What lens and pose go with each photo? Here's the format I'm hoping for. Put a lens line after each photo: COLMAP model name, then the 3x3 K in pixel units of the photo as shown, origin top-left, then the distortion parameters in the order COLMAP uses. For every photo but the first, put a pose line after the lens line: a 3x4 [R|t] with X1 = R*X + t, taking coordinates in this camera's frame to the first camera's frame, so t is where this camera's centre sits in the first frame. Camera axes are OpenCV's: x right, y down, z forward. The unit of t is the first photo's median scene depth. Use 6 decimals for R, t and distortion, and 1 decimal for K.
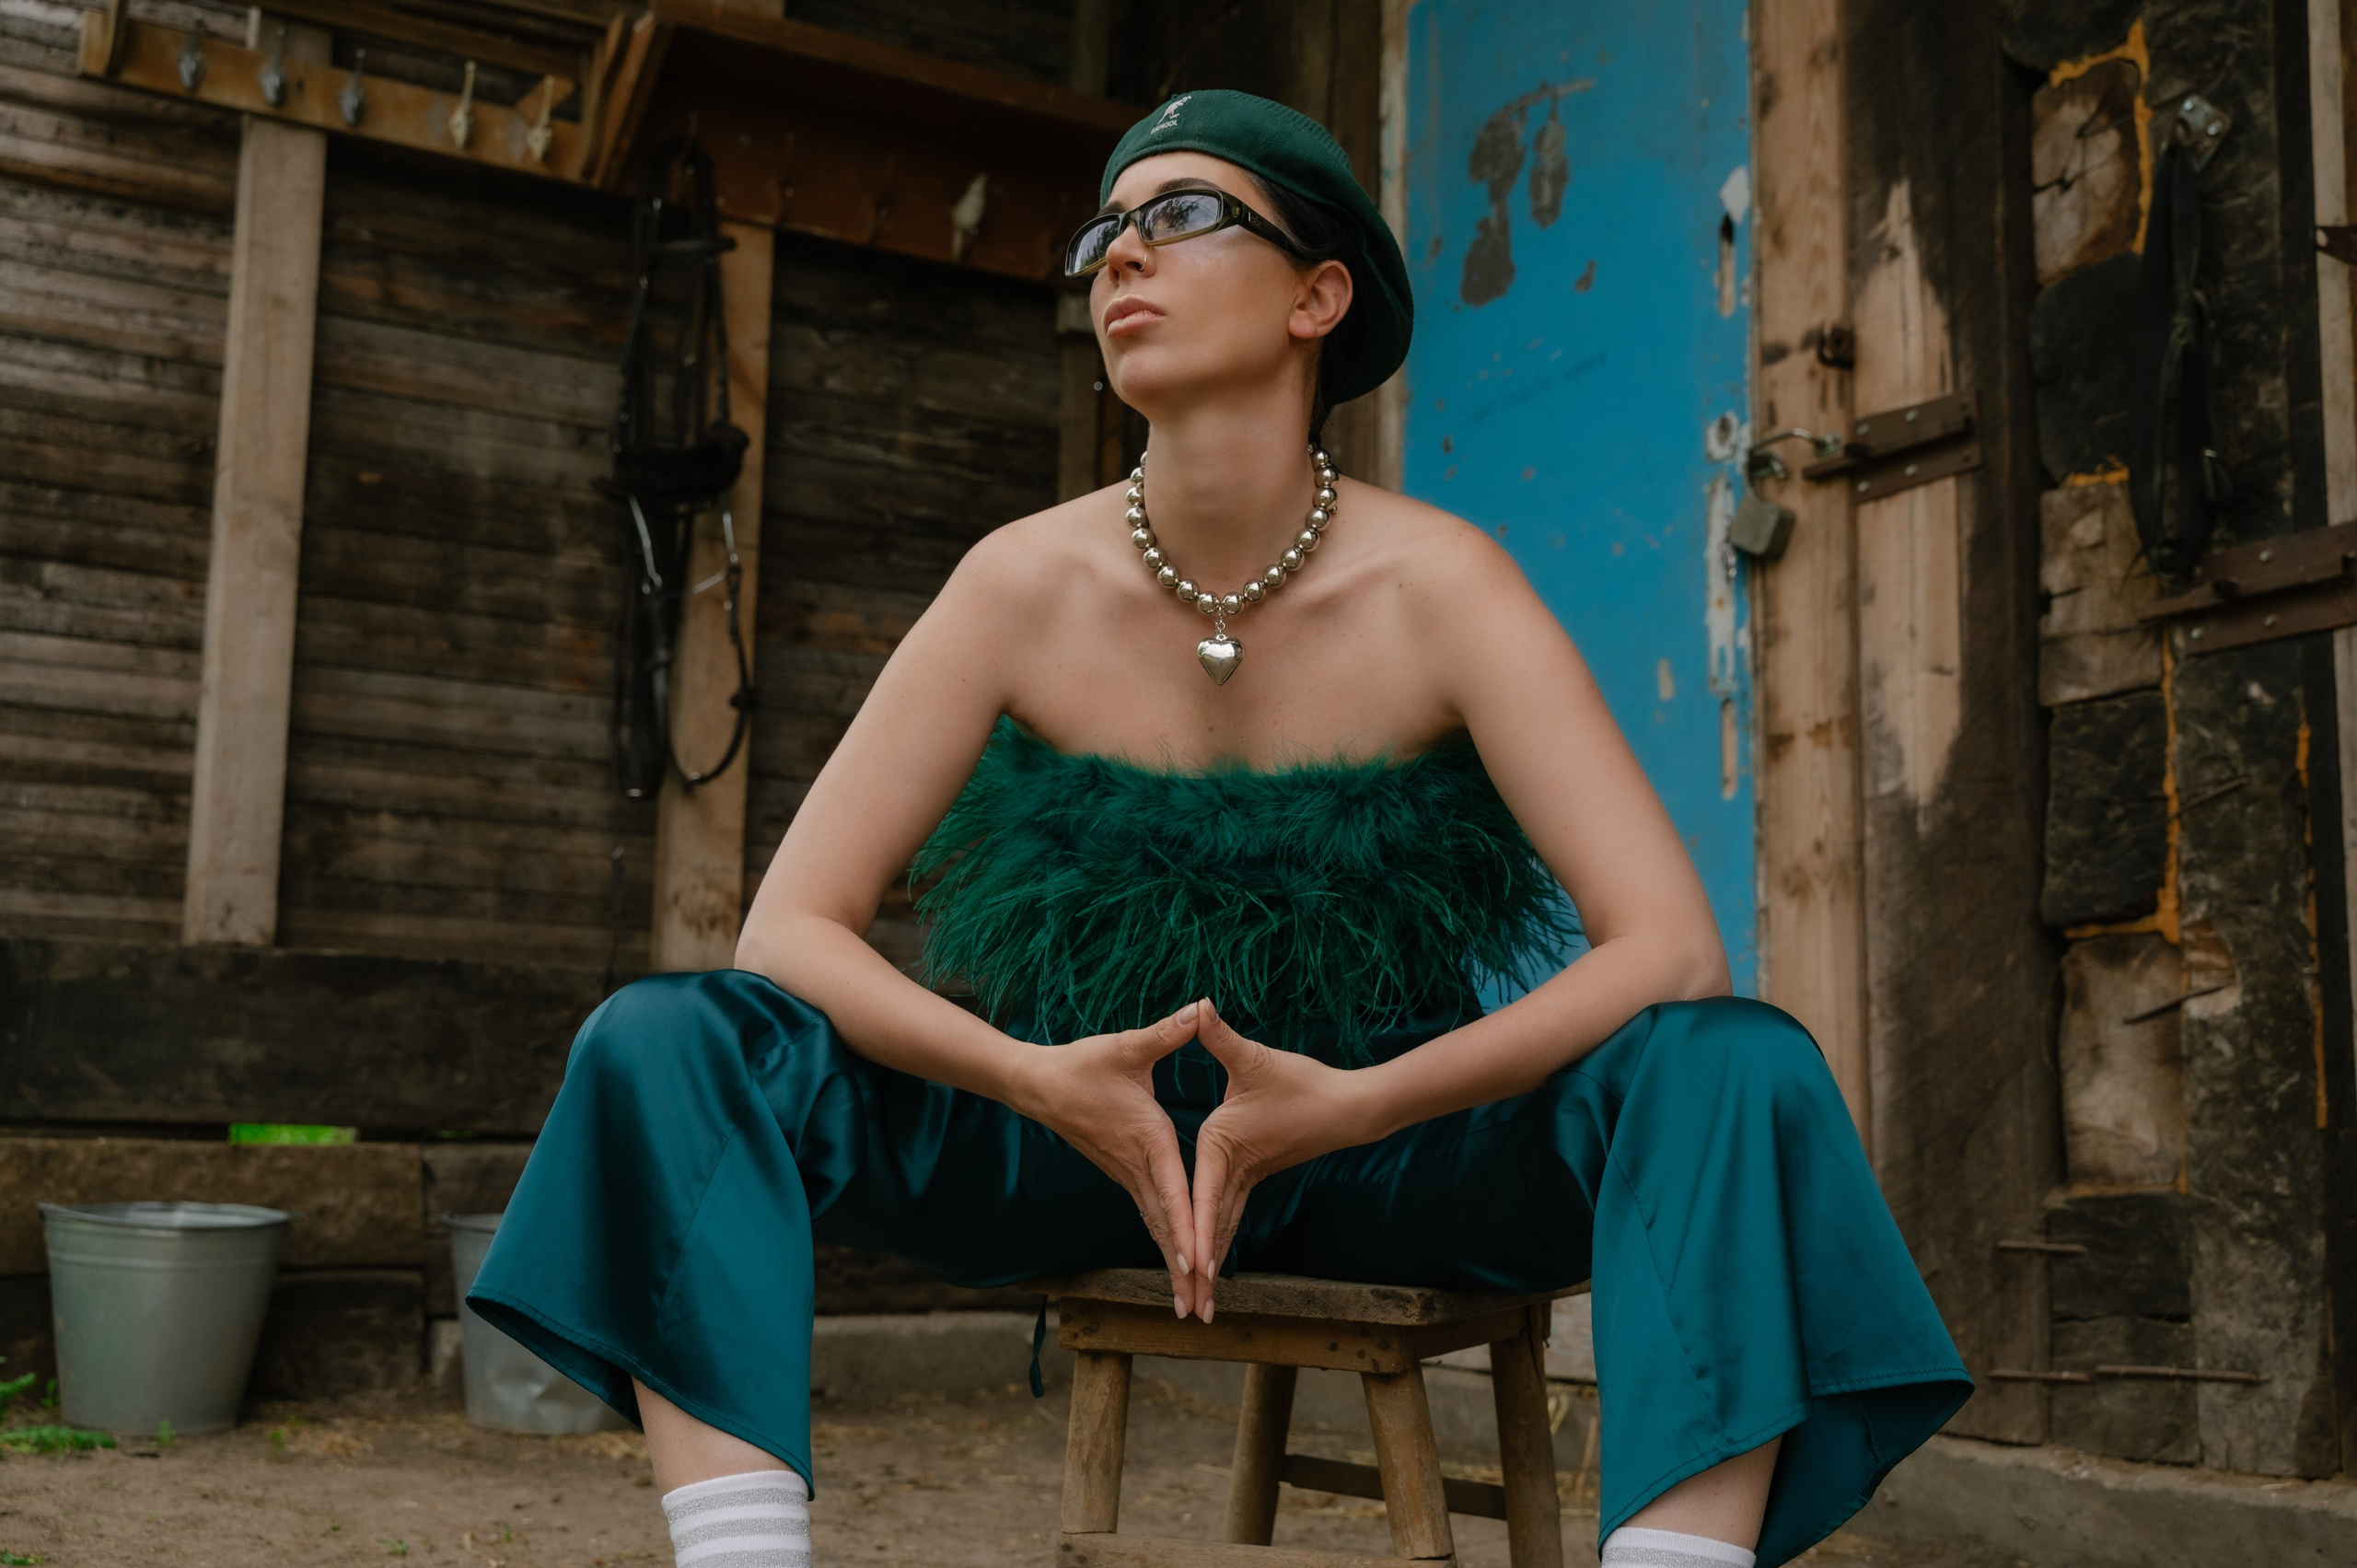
lens RADIAL K [[2802.0, 0, 1178.5], [0, 2802.0, 784.0], [0, 0, 1]] dist [-0.007404, 0.175228]
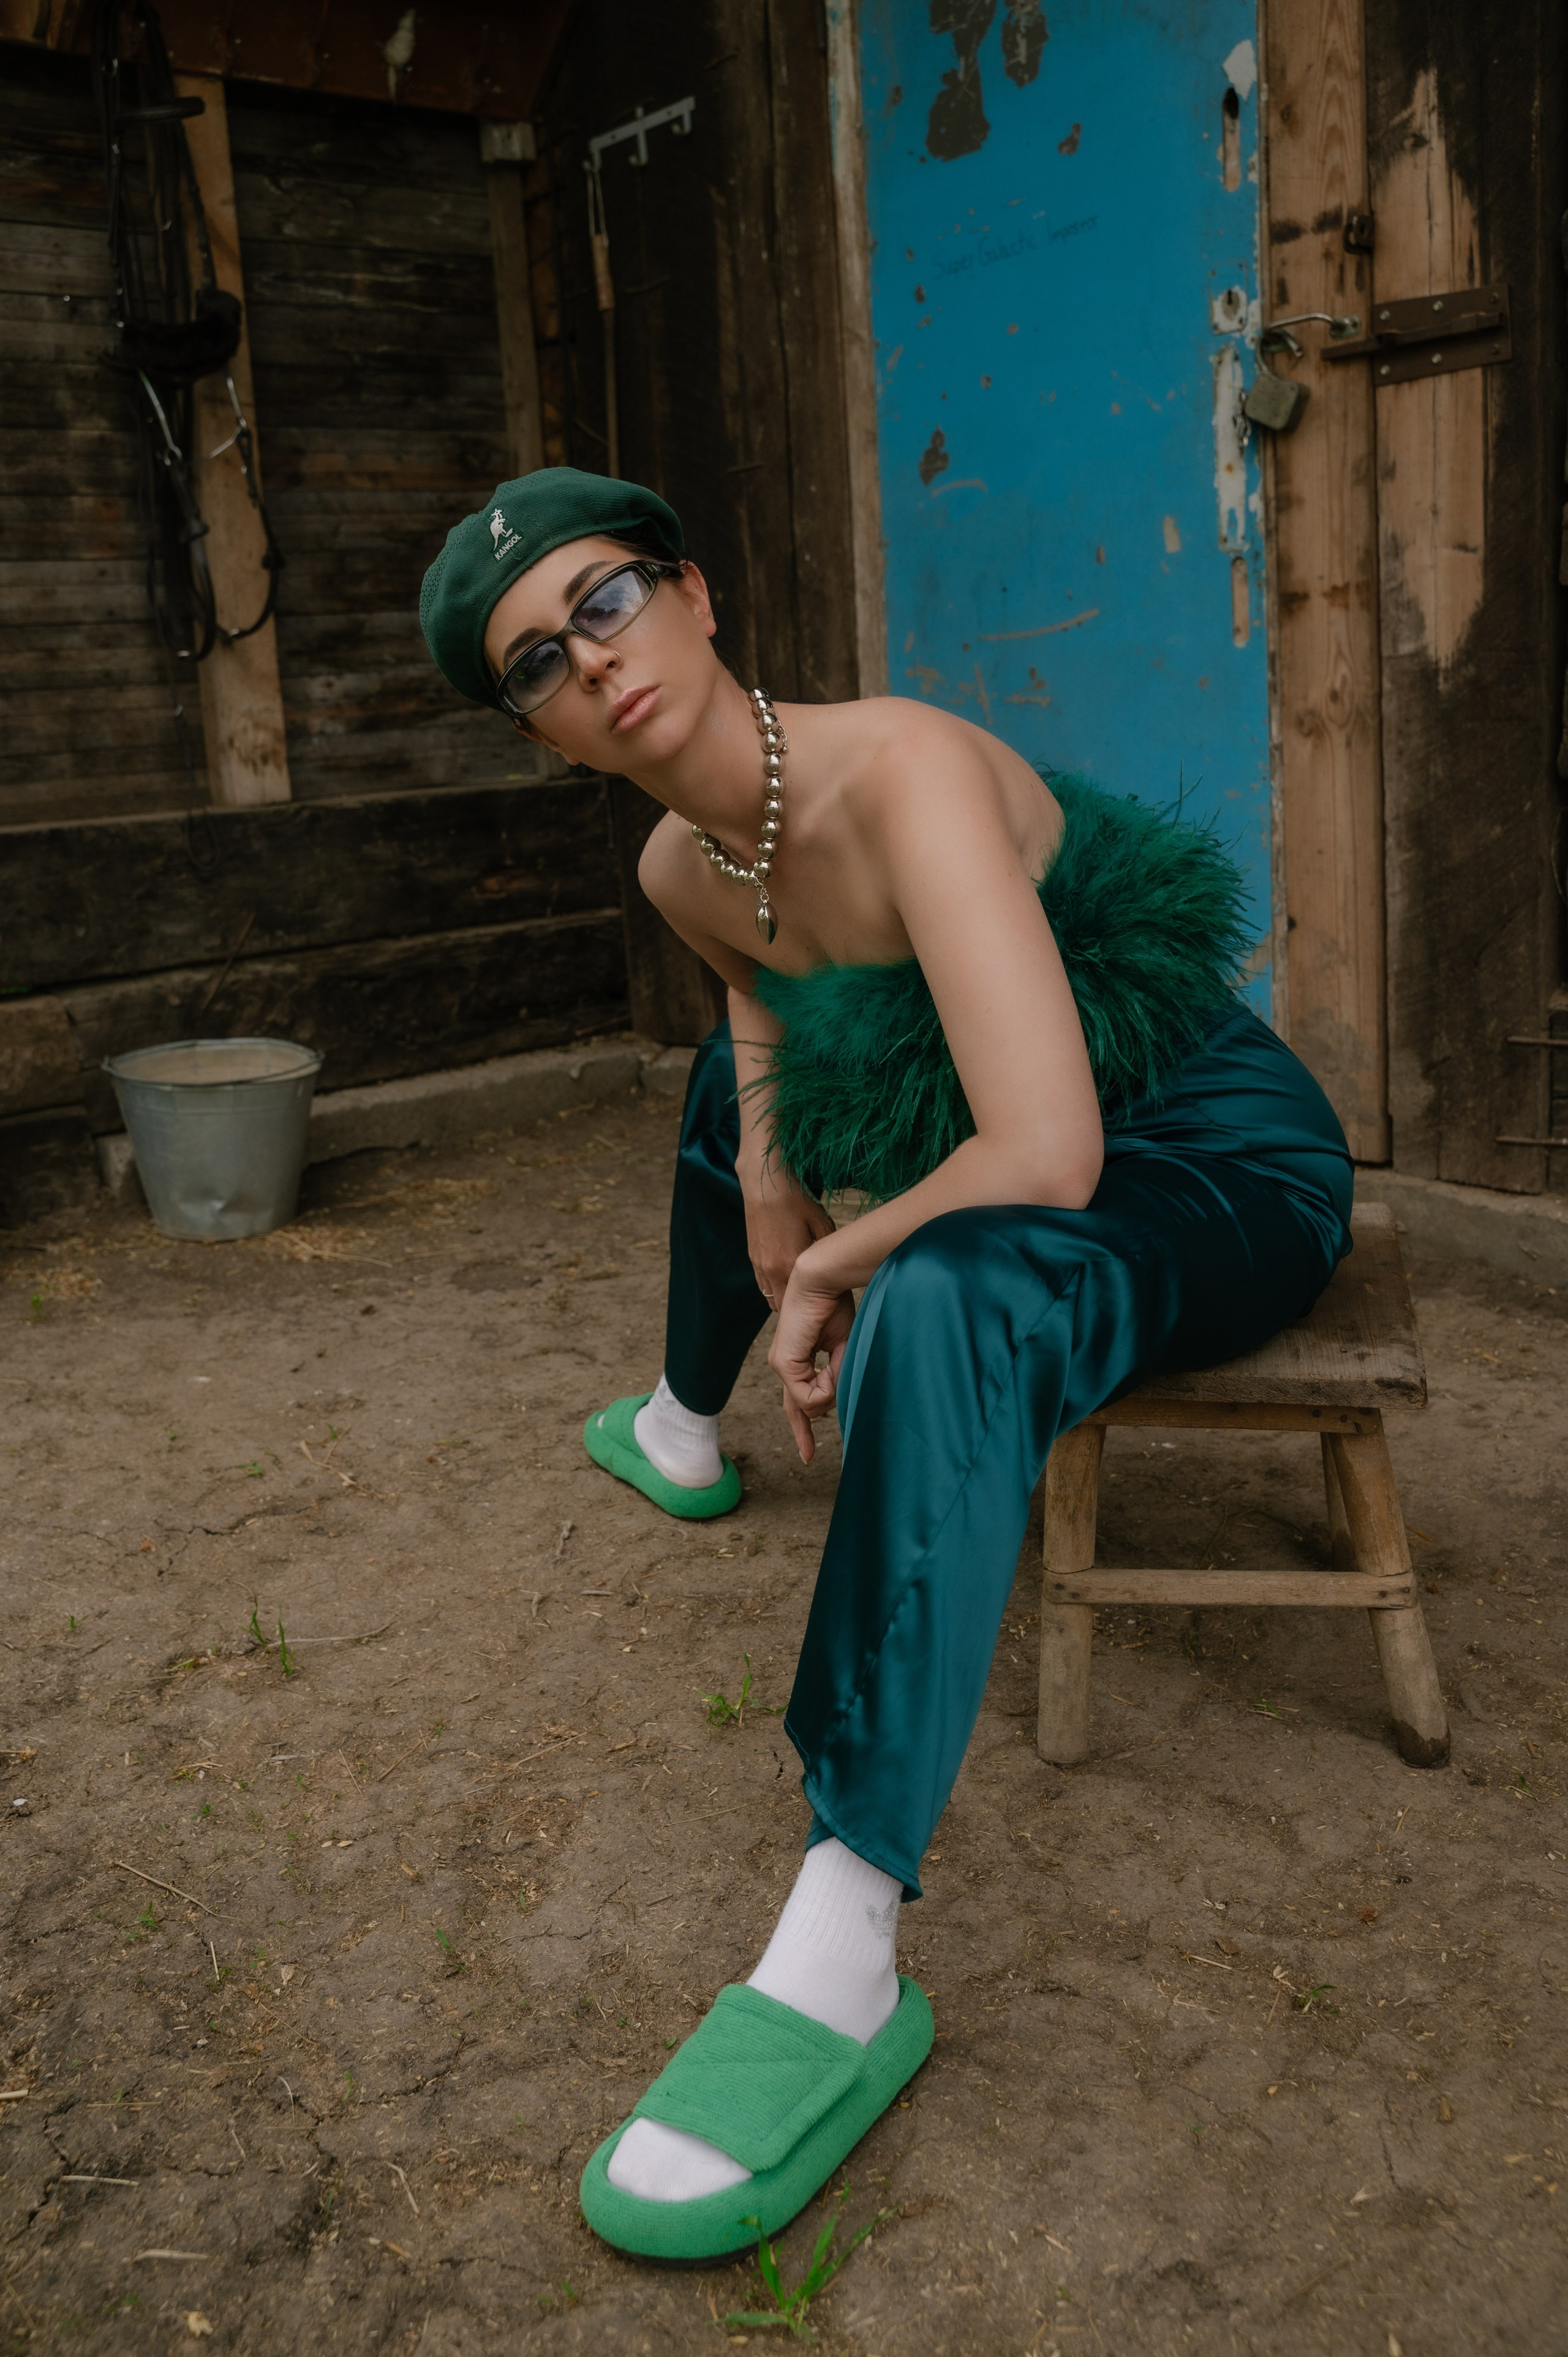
lens RADIAL K [[2101.7, 0, 784.0], [0, 2101.7, 1178.5], [0, 0, 1]] dist [-0.101095, 0.104044]
pose [[0.981290, -0.117019, 0.152894, -0.143644], [0.056362, 0.933909, 0.353040, -0.102311], [-0.184101, -0.337817, 0.923031, 0.166790]]
